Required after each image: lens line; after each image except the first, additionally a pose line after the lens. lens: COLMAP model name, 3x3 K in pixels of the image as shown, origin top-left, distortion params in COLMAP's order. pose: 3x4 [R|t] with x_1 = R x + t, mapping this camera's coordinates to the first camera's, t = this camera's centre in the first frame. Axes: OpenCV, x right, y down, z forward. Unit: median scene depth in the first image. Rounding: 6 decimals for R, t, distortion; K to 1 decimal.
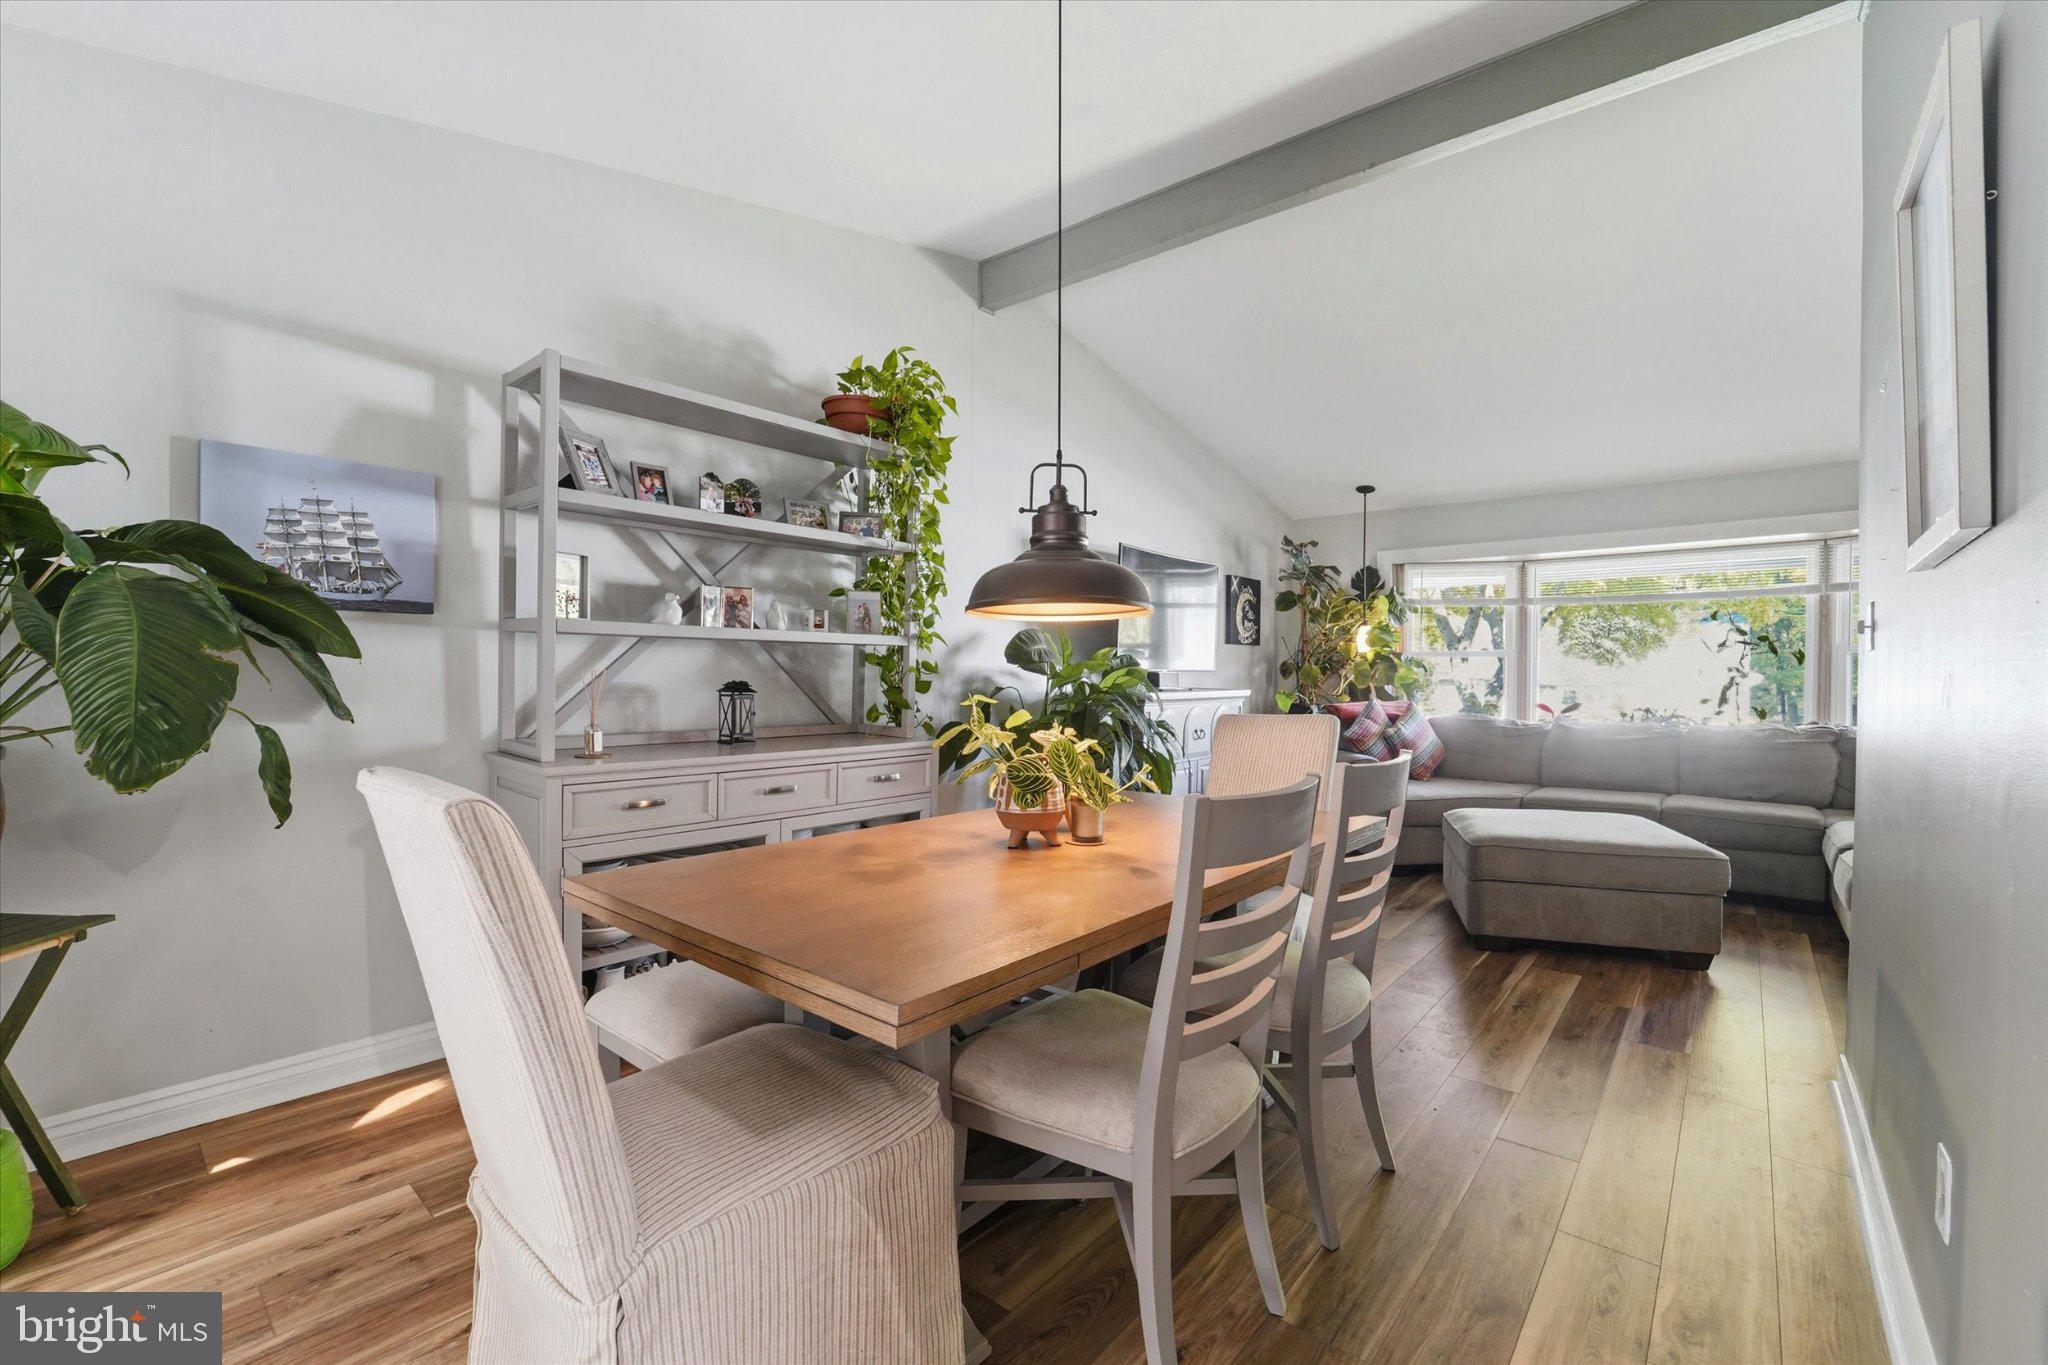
lens RADIAL K [[853.8, 0, 1024.2], [0, 853.8, 686.3], [0, 0, 1]] dist [-0.020798, -0.001599]
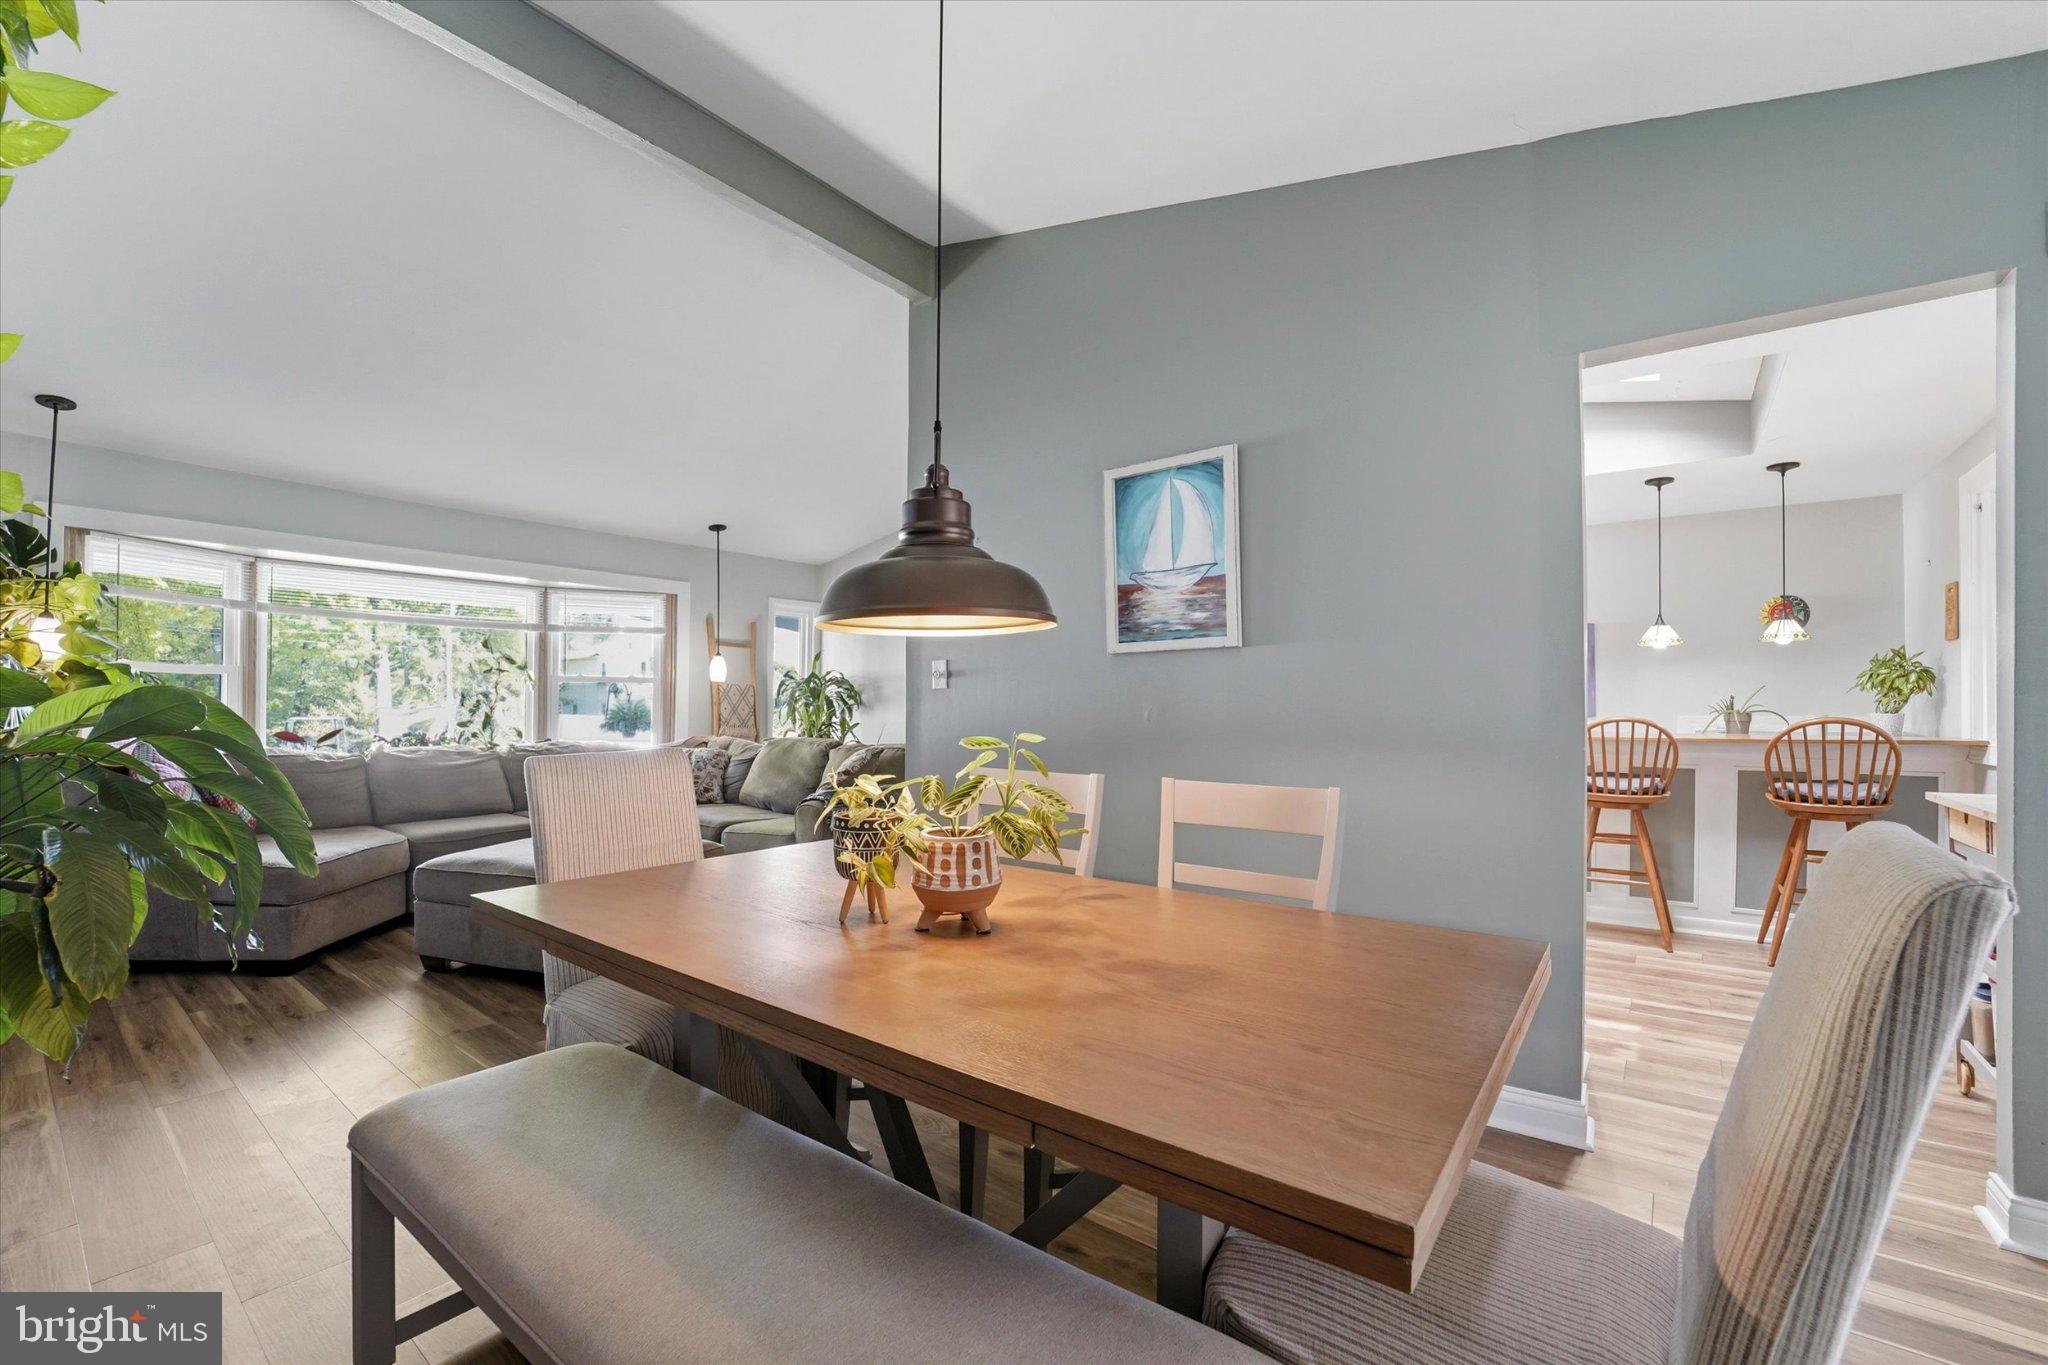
lens RADIAL K [[853.8, 0, 1008.1], [0, 853.8, 698.8], [0, 0, 1]] dist [-0.020798, -0.001599]
pose [[-0.051886, 0.004259, 0.998644, -0.297463], [0.004831, 0.999980, -0.004013, -0.005511], [-0.998641, 0.004616, -0.051906, 0.382020]]
